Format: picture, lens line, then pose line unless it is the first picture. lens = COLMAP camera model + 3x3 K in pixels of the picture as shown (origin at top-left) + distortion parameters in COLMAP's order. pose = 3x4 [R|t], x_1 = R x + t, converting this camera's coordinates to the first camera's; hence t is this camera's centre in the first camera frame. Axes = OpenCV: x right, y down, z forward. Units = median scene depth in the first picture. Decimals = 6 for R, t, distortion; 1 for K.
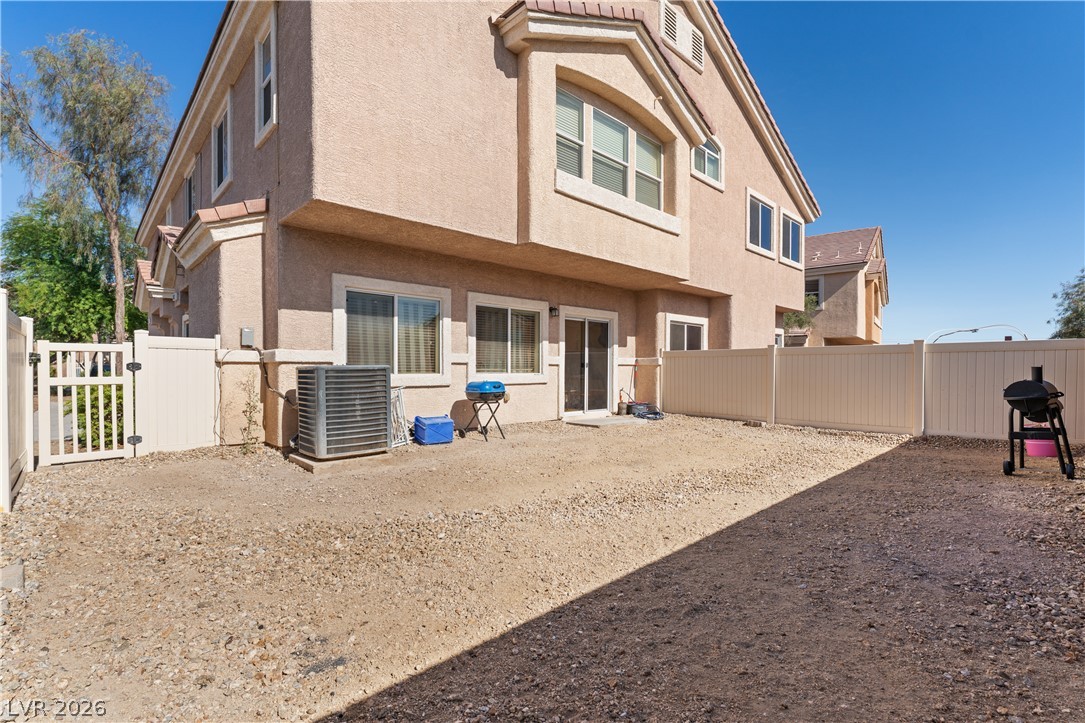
lens RADIAL K [[484.4, 0, 544.1], [0, 484.4, 366.4], [0, 0, 1]] dist [-0.001967, -0.000043]
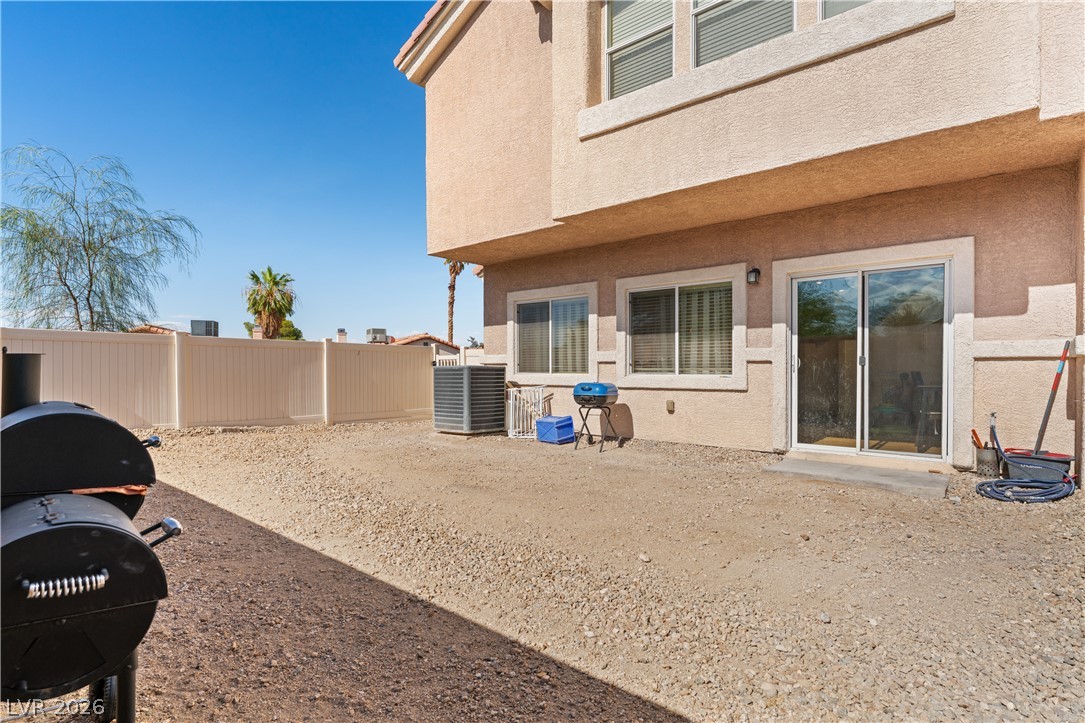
lens RADIAL K [[577.8, 0, 543.2], [0, 577.8, 368.3], [0, 0, 1]] dist [-0.002548, 0.000207]
pose [[0.084205, -0.009490, -0.996403, 0.856094], [0.001490, 0.999955, -0.009398, 0.013447], [0.996447, -0.000693, 0.084215, 0.779981]]
